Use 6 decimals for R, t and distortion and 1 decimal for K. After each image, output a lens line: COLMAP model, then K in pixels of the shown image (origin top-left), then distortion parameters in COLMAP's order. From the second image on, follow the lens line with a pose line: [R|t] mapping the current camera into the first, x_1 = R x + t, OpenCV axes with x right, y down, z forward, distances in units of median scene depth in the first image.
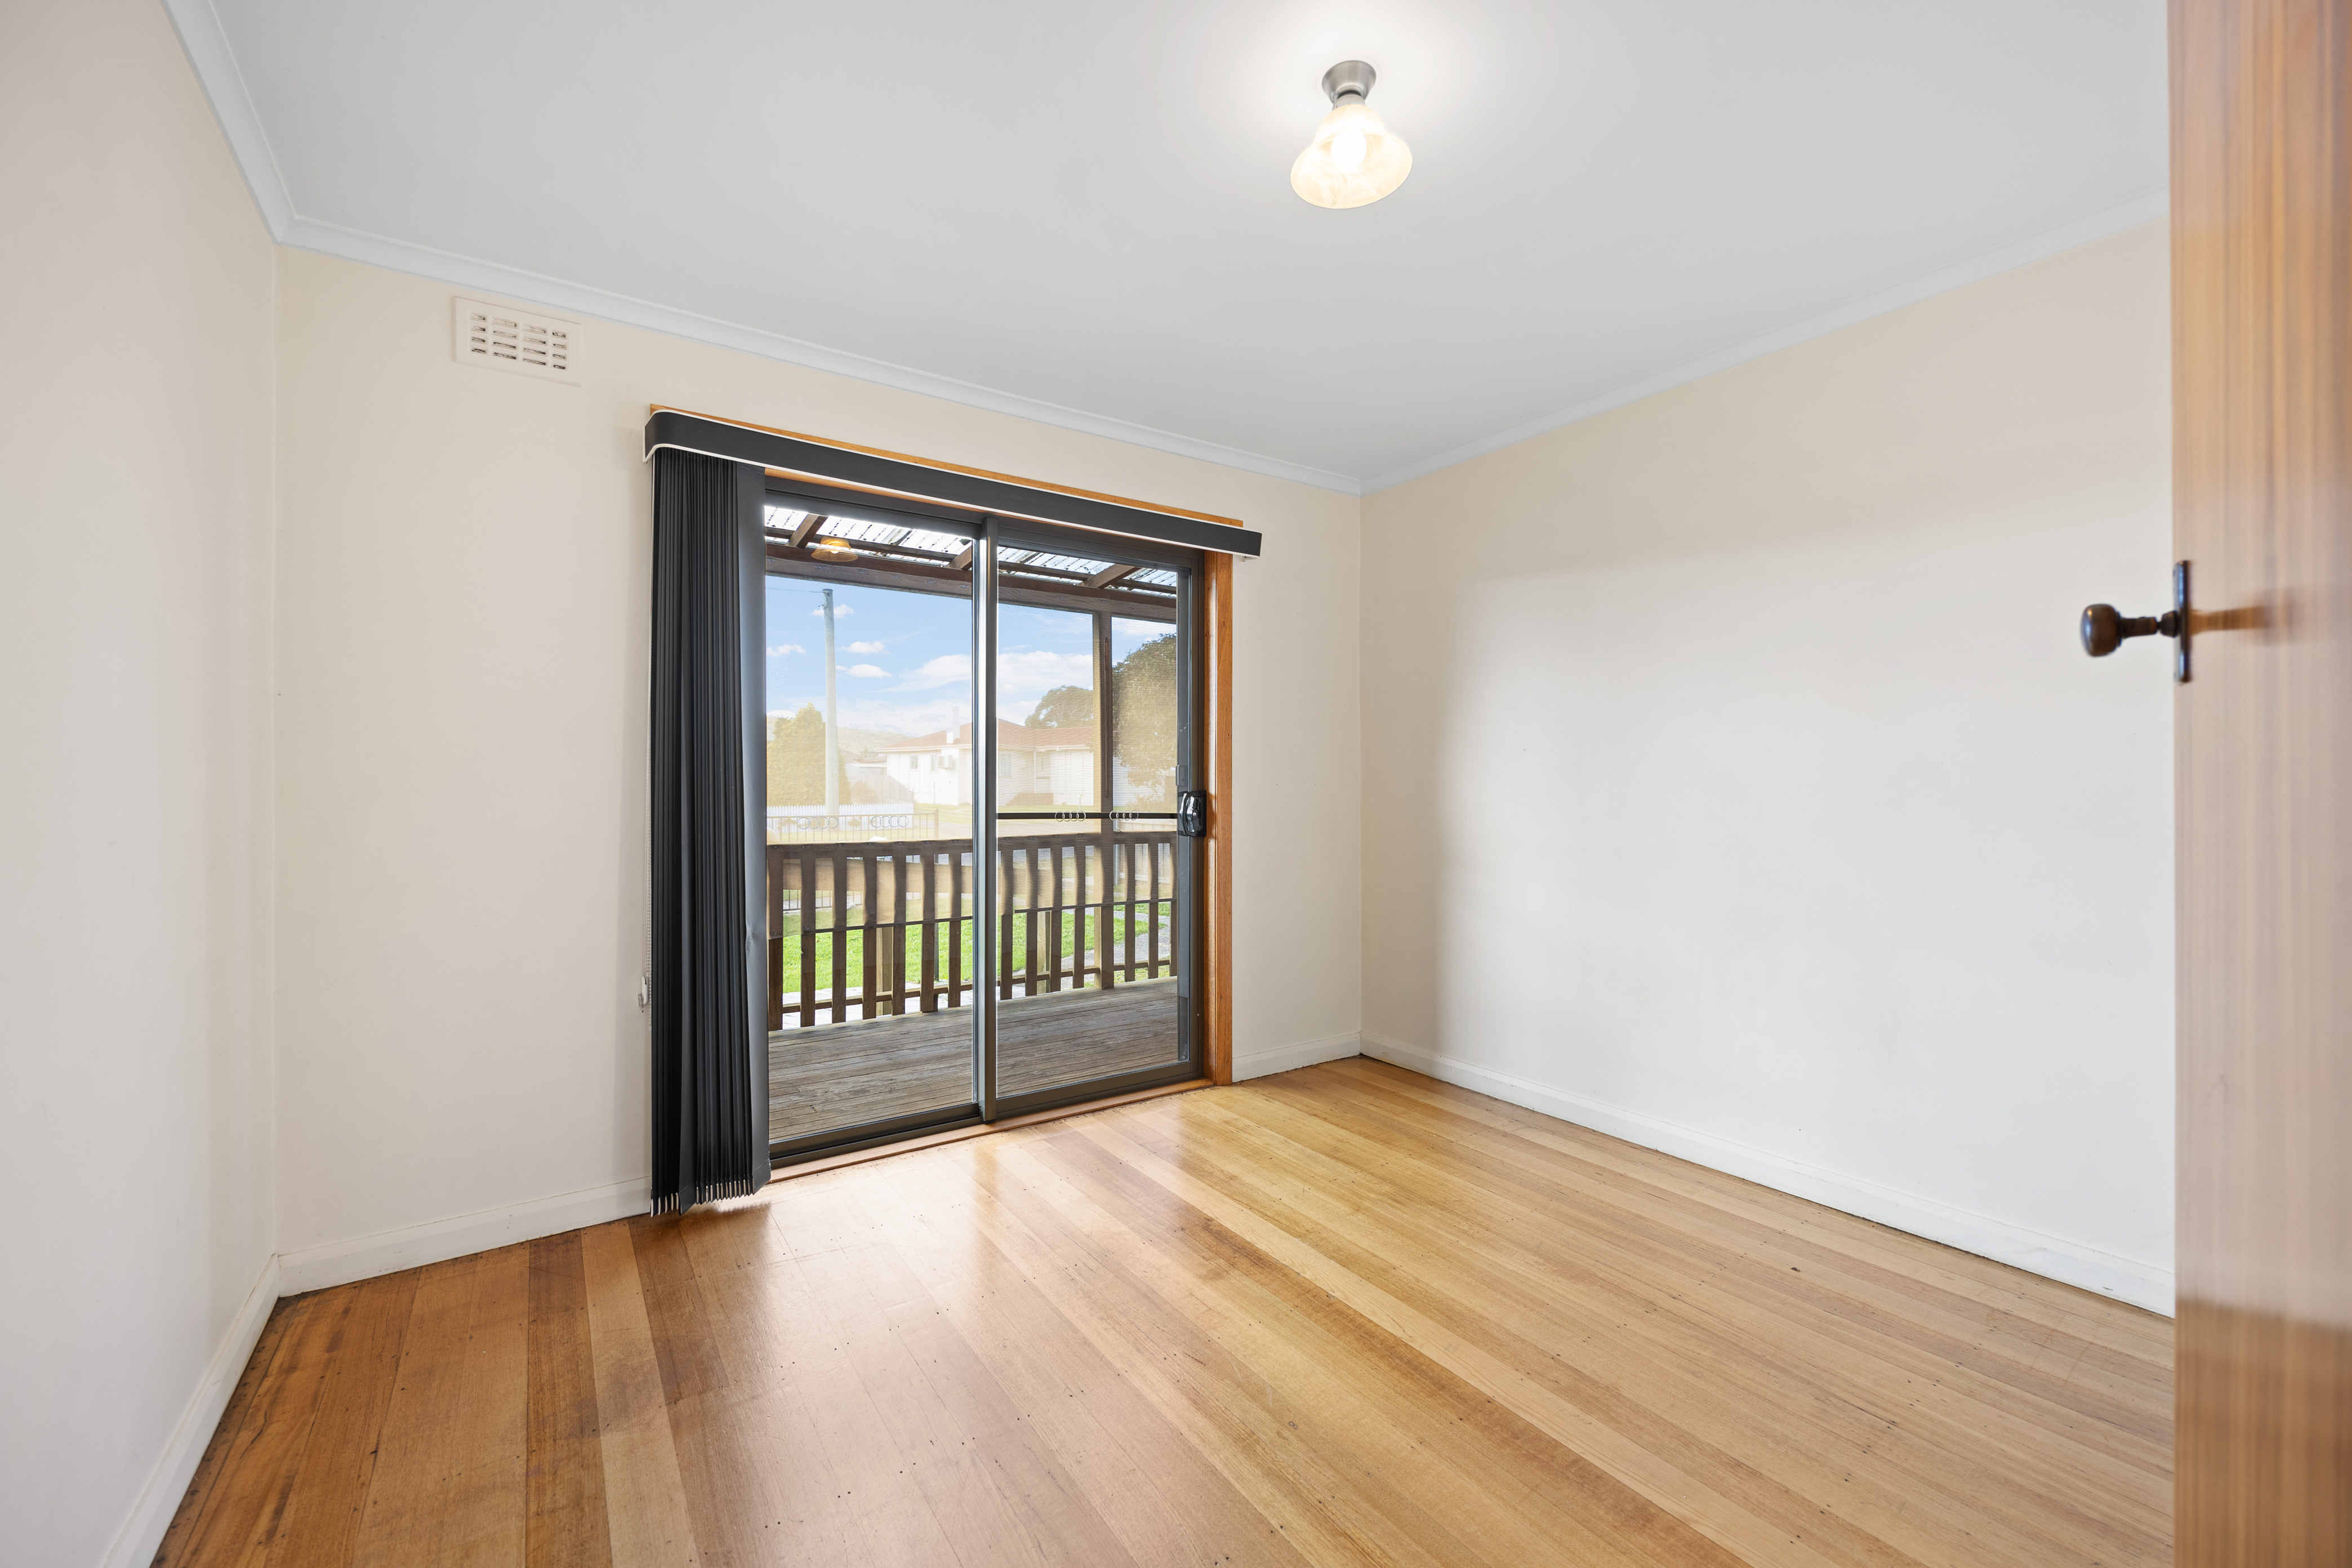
lens RADIAL K [[943.2, 0, 1168.6], [0, 943.2, 788.7], [0, 0, 1]] dist [0.006199, -0.000970]
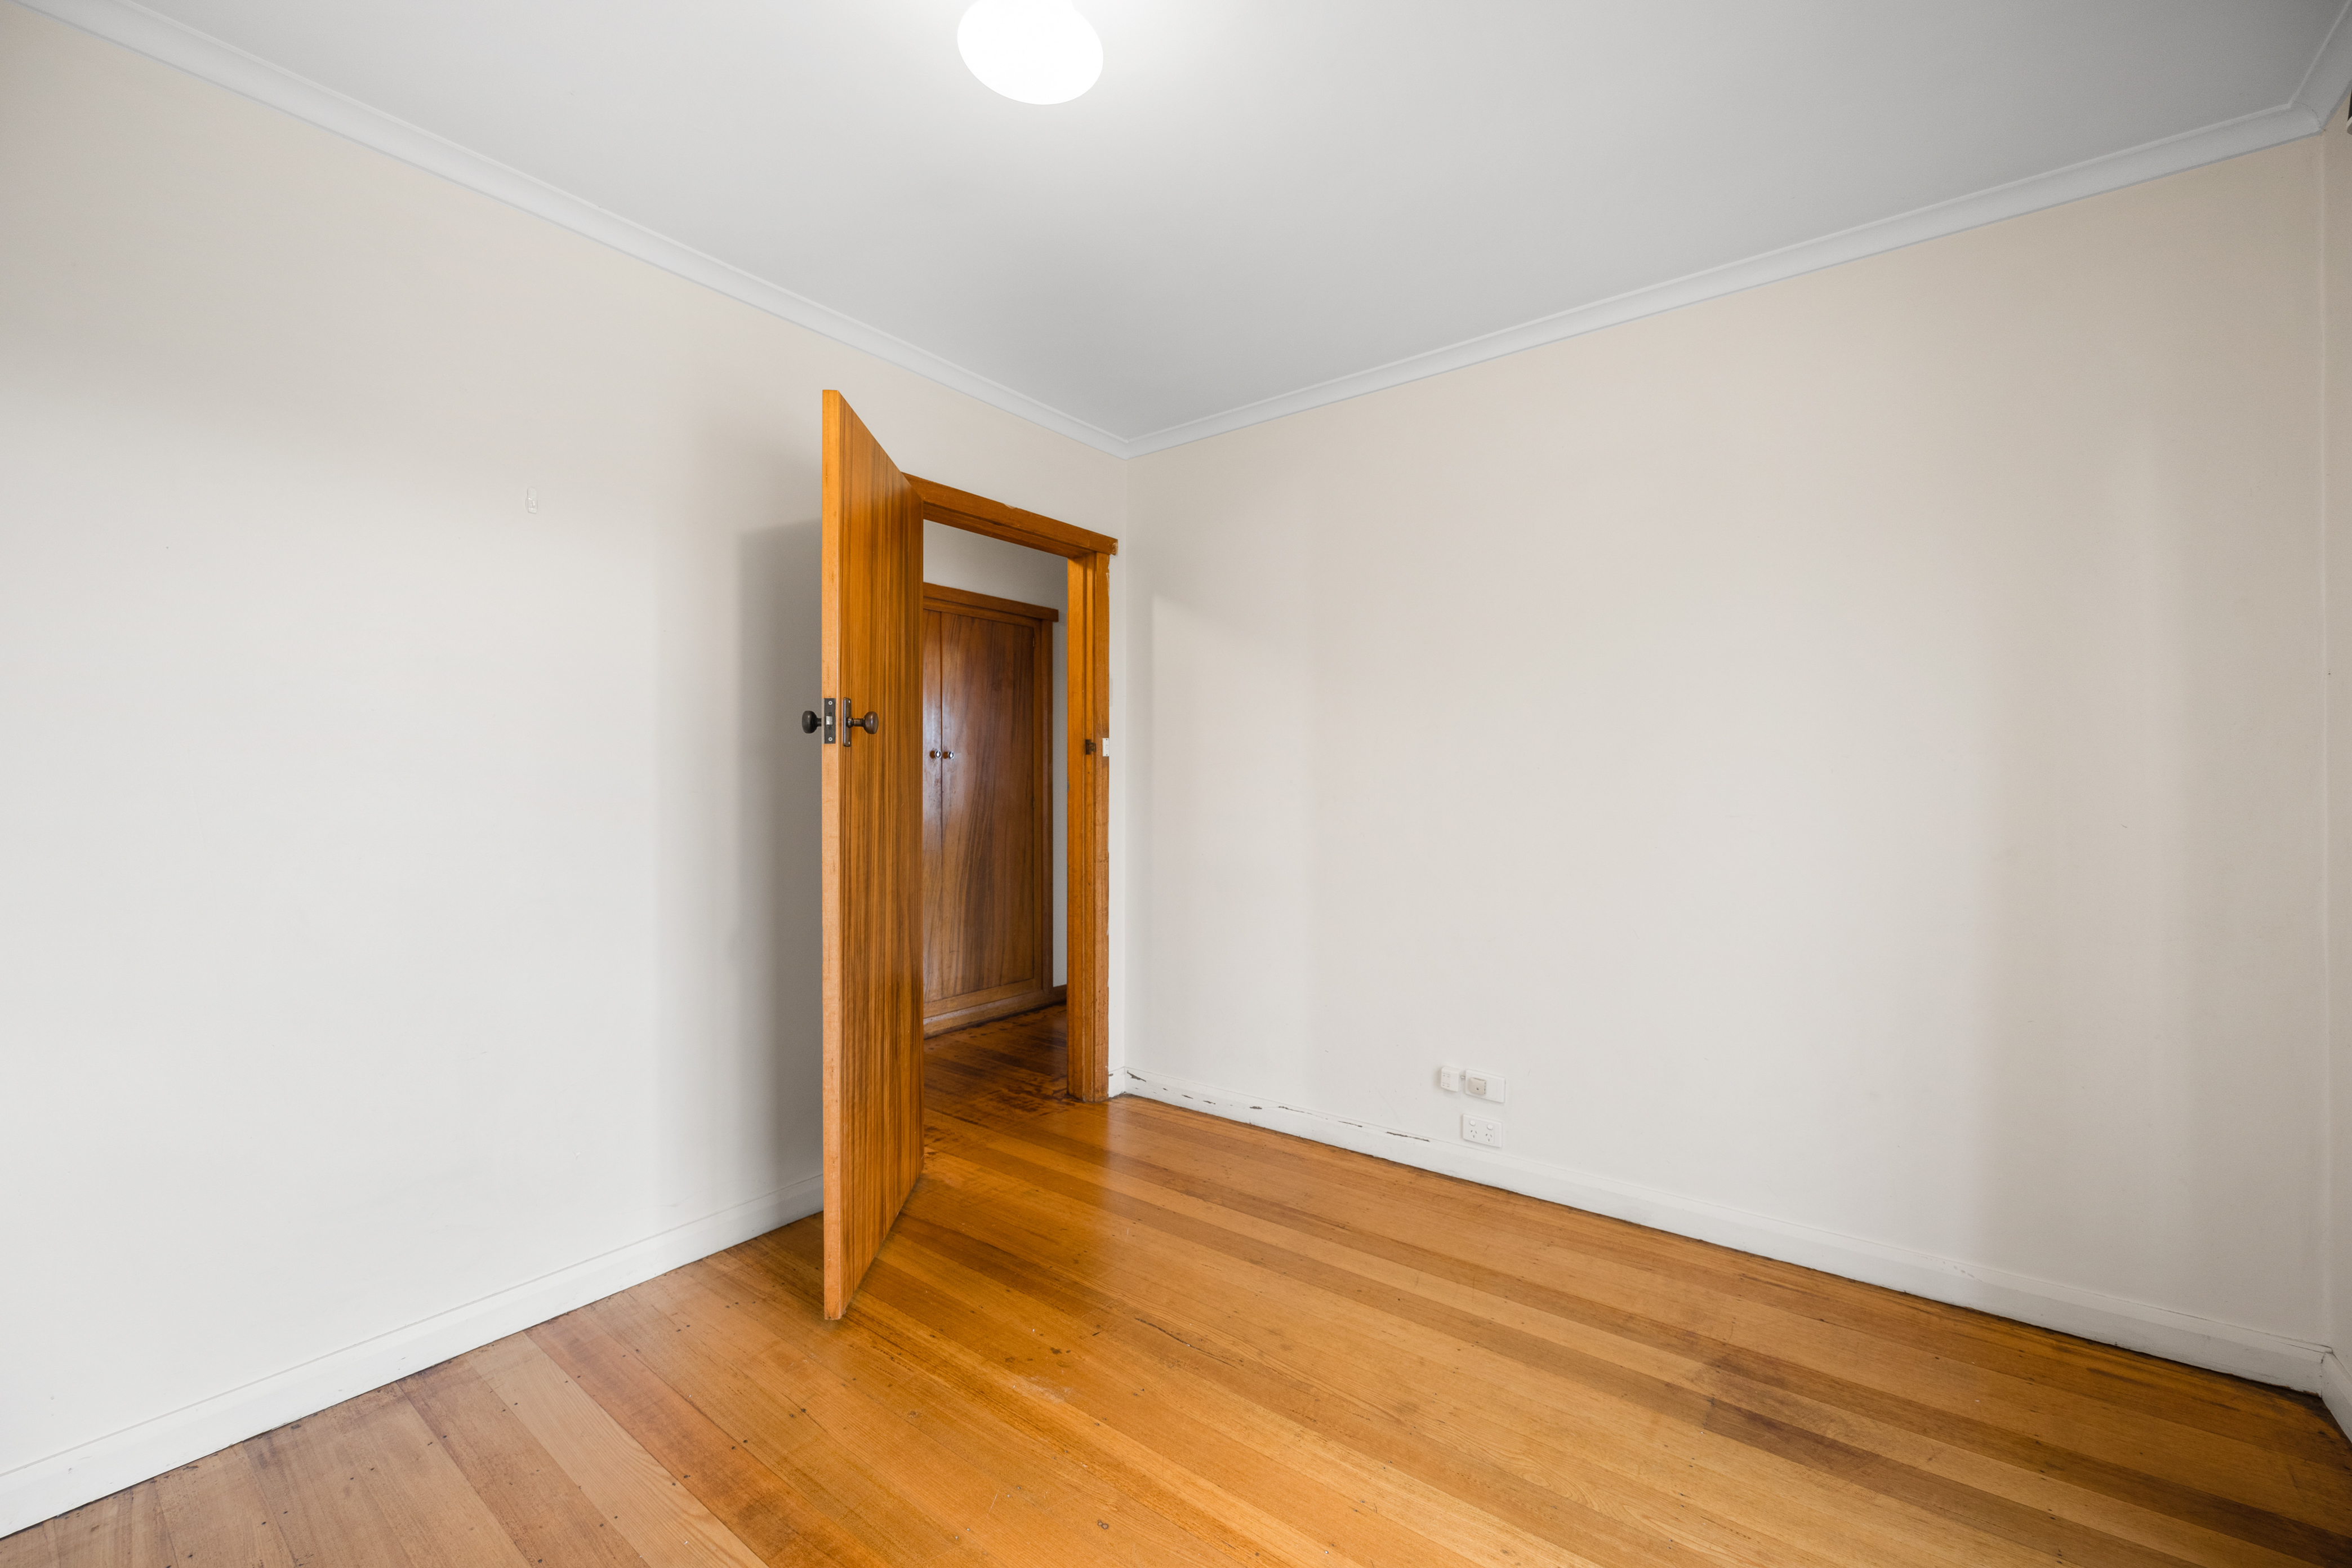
lens RADIAL K [[943.2, 0, 1183.2], [0, 943.2, 786.3], [0, 0, 1]] dist [0.006199, -0.000970]
pose [[-0.945271, 0.006864, -0.326214, 0.193662], [0.004274, 0.999953, 0.008654, -0.006607], [0.326259, 0.006786, -0.945256, 1.045942]]
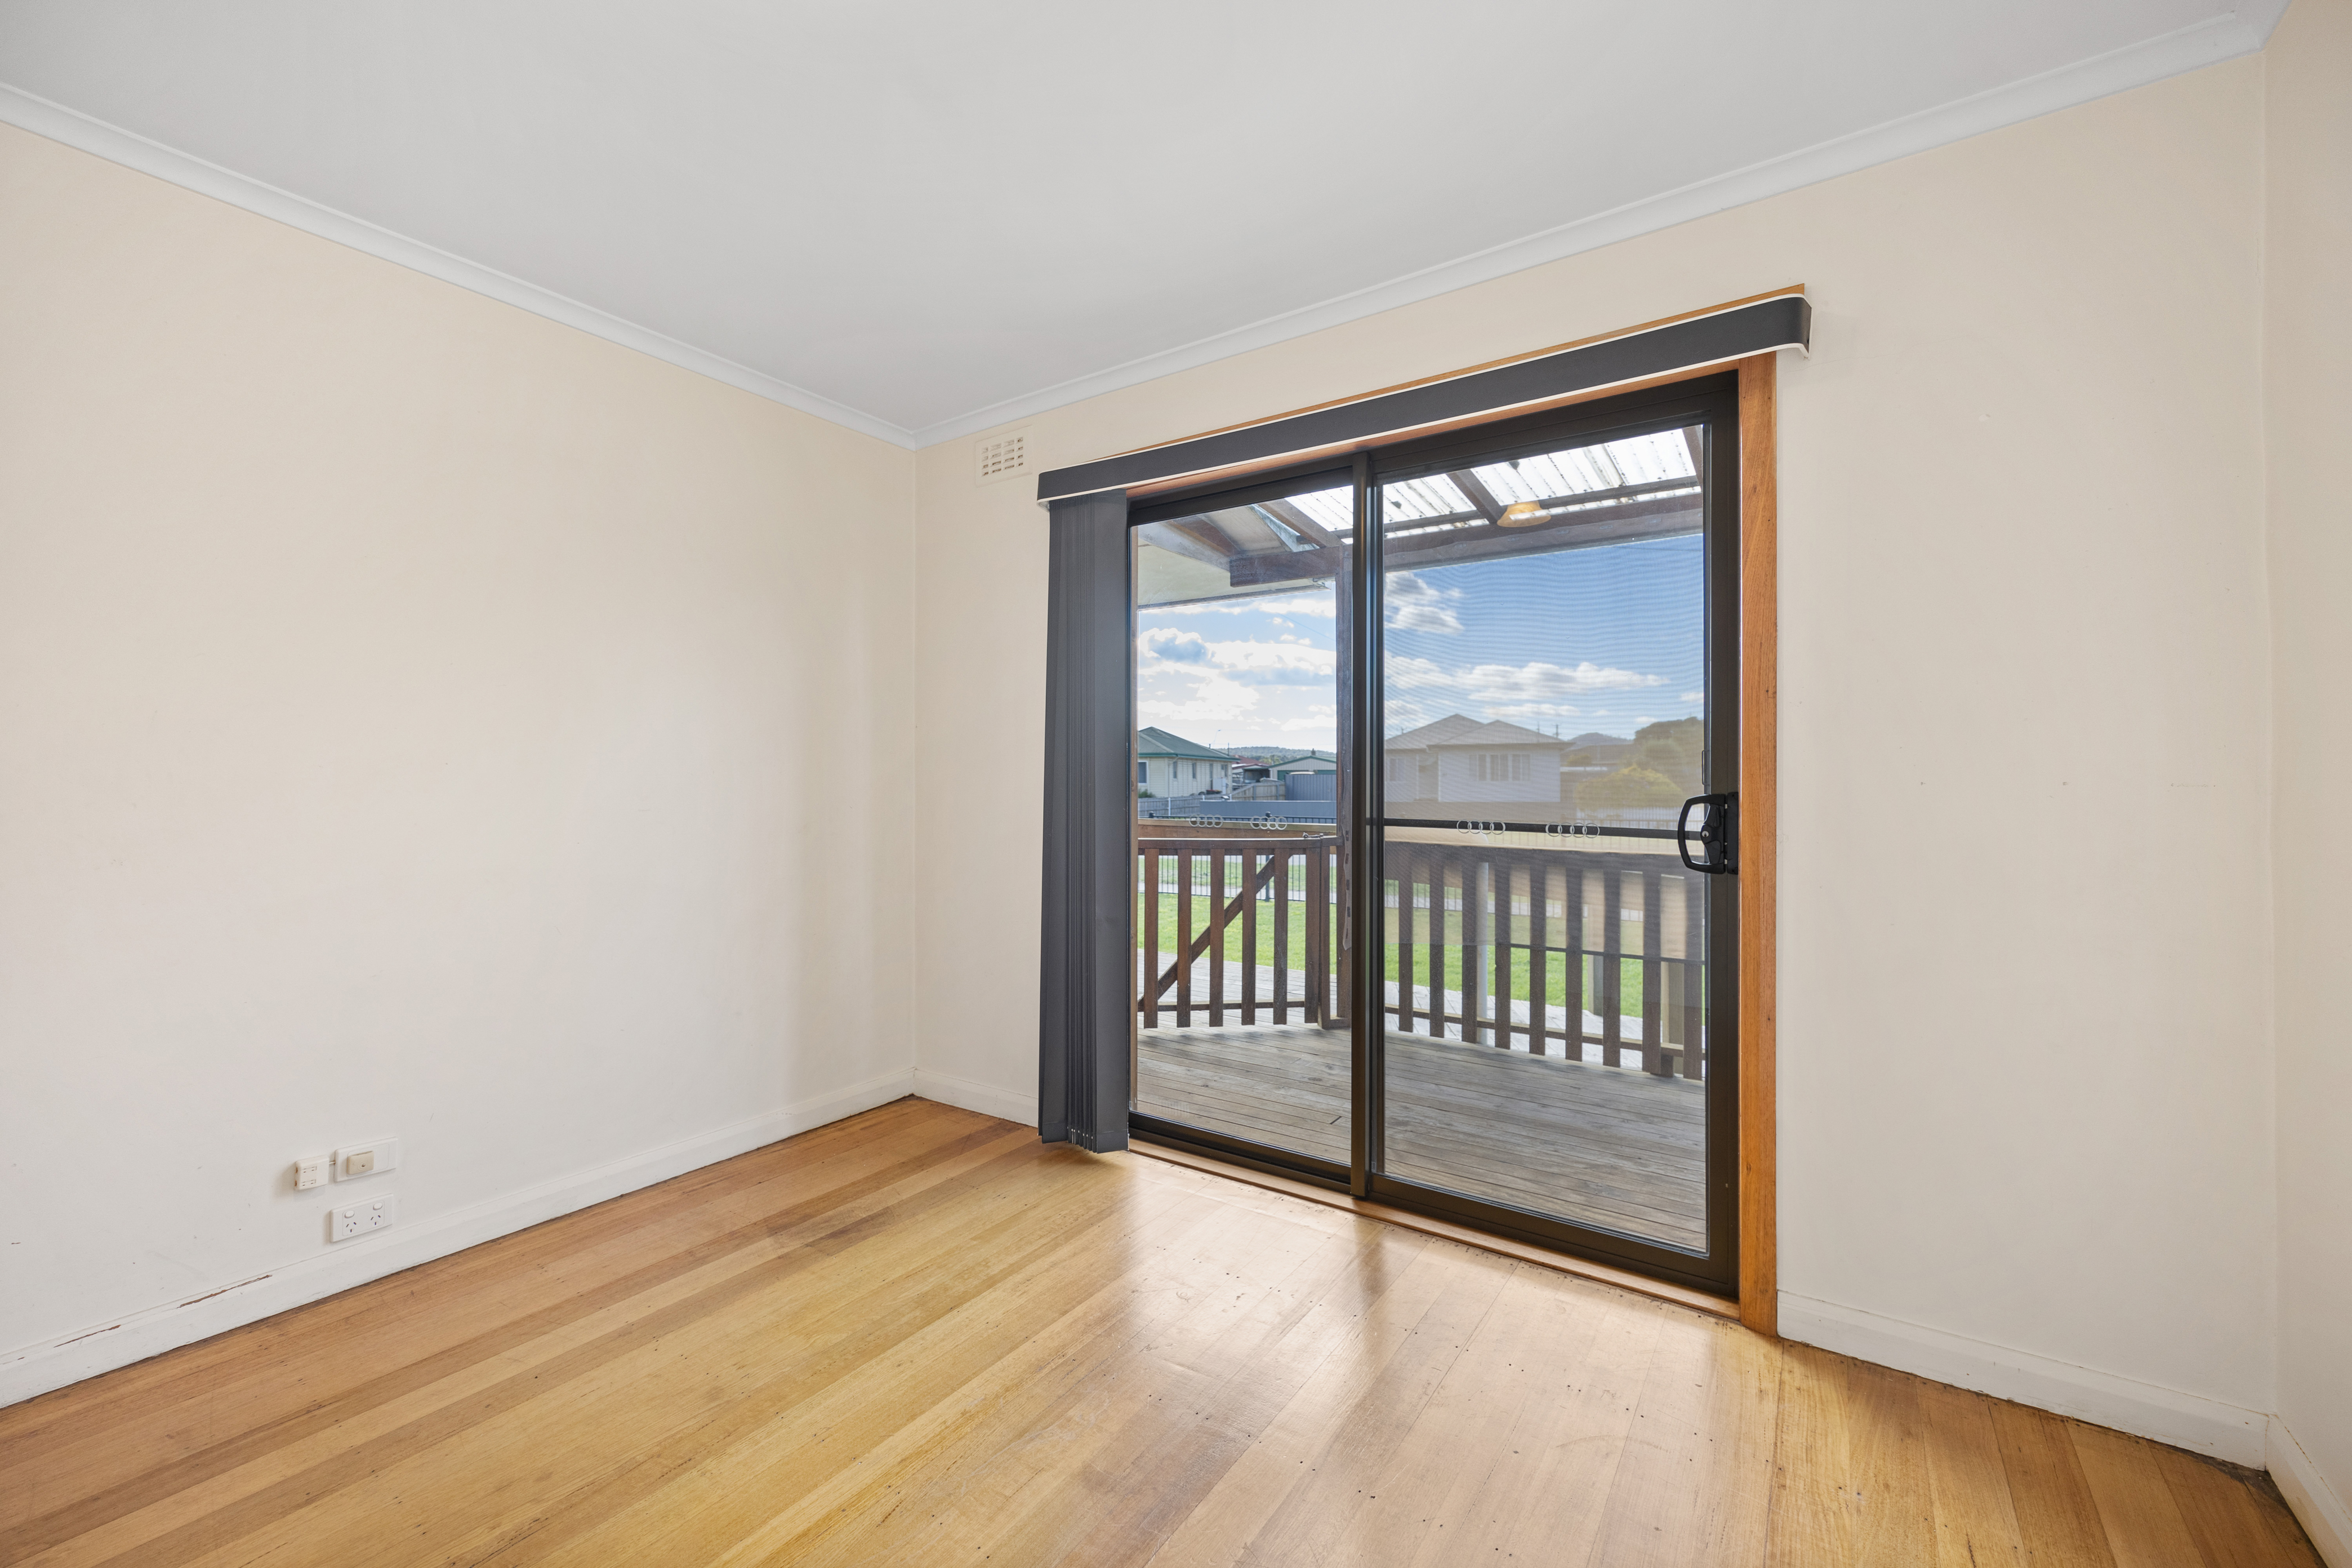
lens RADIAL K [[943.2, 0, 1180.1], [0, 943.2, 777.7], [0, 0, 1]] dist [0.006199, -0.000970]
pose [[0.371833, -0.003915, -0.928292, 0.537338], [-0.004633, 0.999971, -0.006074, -0.000835], [0.928288, 0.006559, 0.371804, 0.587461]]
